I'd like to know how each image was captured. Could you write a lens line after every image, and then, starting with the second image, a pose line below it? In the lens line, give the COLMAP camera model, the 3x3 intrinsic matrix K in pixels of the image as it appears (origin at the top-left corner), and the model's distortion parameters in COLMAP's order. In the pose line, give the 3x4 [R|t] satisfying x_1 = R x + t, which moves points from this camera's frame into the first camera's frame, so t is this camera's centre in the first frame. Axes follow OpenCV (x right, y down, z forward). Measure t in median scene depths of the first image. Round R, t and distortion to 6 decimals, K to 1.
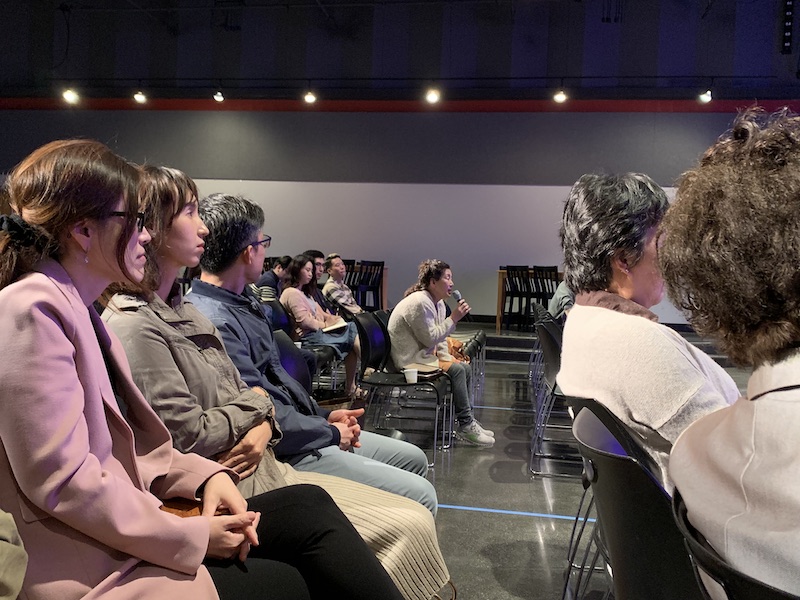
lens RADIAL K [[818.8, 0, 401.2], [0, 818.8, 300.2], [0, 0, 1]] dist [0.024377, -0.030665]
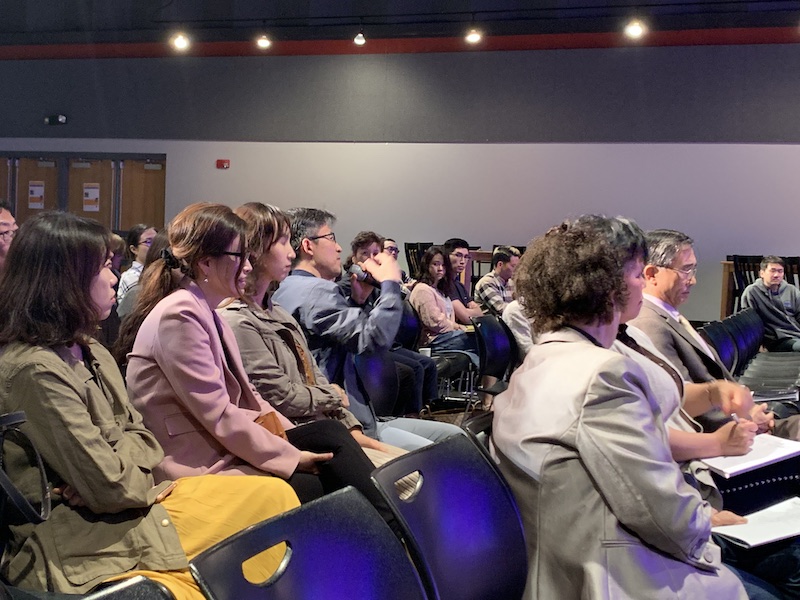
lens RADIAL K [[1195.3, 0, 387.4], [0, 1195.3, 298.6], [0, 0, 1]] dist [0.086667, 0.016548]
pose [[0.978759, 0.013554, -0.204566, 0.046543], [-0.013086, 0.999908, 0.003643, -0.002911], [0.204596, -0.000888, 0.978846, -0.133516]]
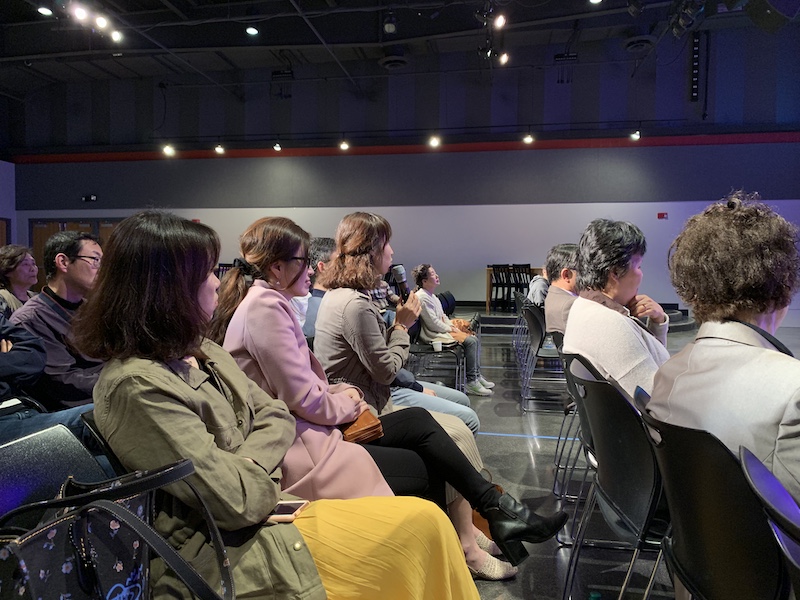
lens RADIAL K [[621.7, 0, 401.0], [0, 621.7, 297.5], [0, 0, 1]] dist [0.010126, 0.003719]
pose [[0.999472, -0.031121, -0.009303, -0.016135], [0.031217, 0.999459, 0.010359, -0.002674], [0.008976, -0.010644, 0.999903, -0.037914]]
